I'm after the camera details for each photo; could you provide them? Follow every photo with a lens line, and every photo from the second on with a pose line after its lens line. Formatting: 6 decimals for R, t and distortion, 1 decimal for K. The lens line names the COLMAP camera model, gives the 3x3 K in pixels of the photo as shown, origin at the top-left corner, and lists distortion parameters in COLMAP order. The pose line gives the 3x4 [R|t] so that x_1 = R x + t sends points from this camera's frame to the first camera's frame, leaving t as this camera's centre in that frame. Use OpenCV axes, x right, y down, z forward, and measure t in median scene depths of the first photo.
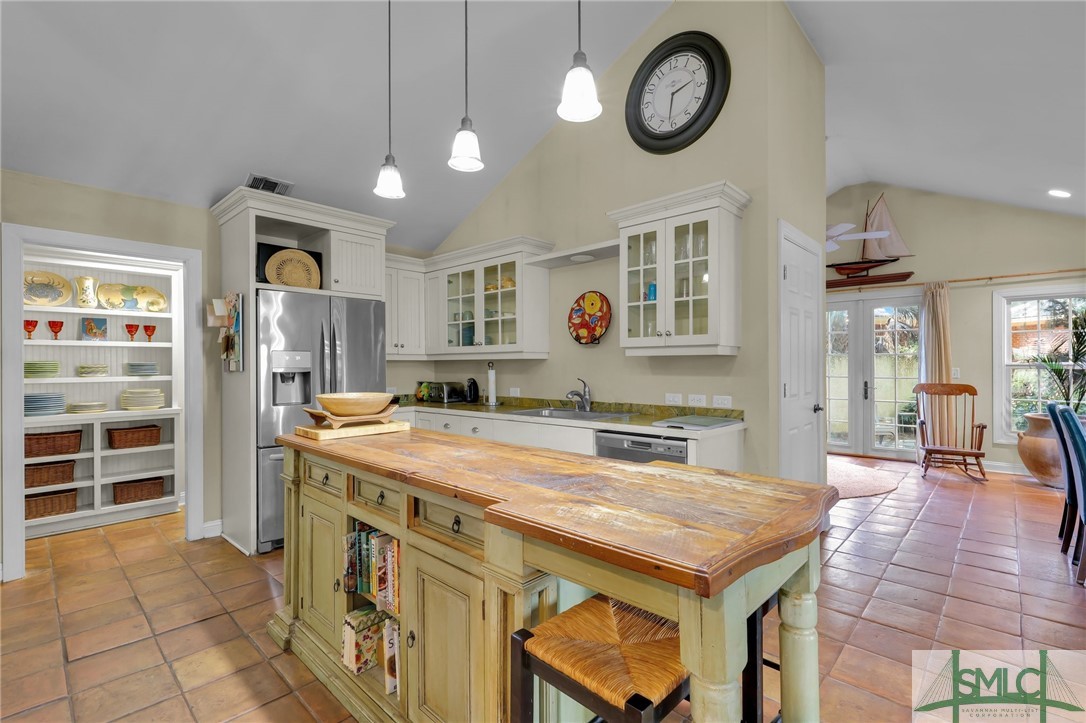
lens RADIAL K [[498.5, 0, 543.0], [0, 498.5, 361.5], [0, 0, 1]] dist [-0.001571, 0.000055]
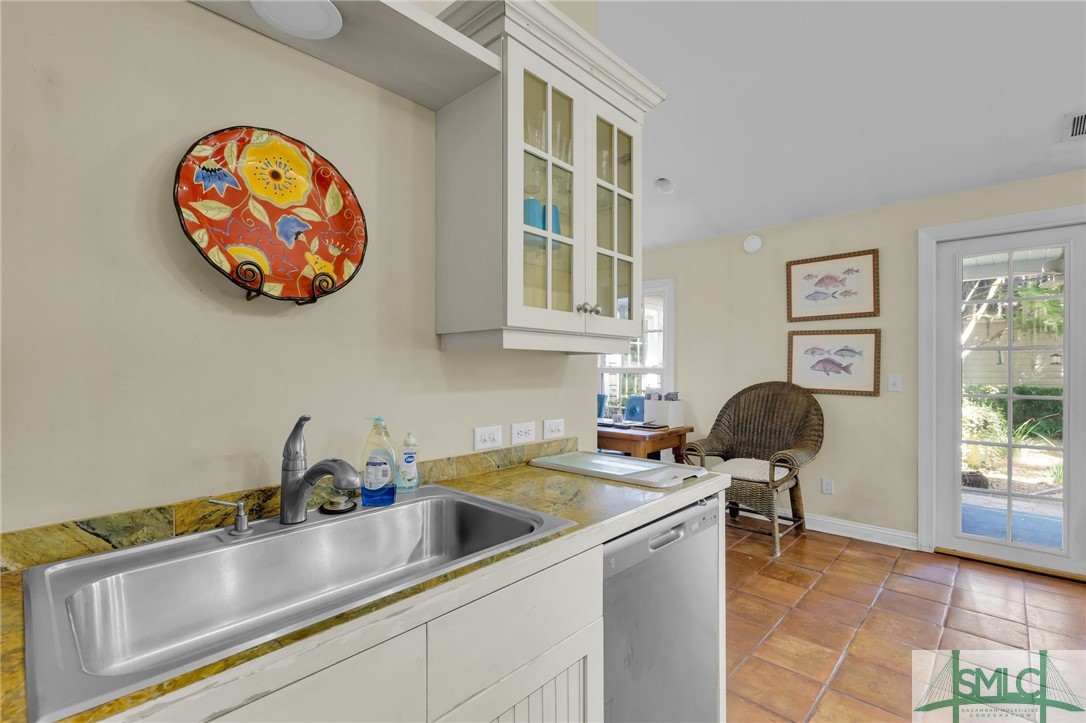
lens RADIAL K [[498.5, 0, 543.0], [0, 498.5, 361.5], [0, 0, 1]] dist [-0.001571, 0.000055]
pose [[-0.018620, 0.015840, 0.999701, -0.247819], [-0.005487, 0.999858, -0.015945, 0.006822], [-0.999812, -0.005783, -0.018531, 0.965153]]
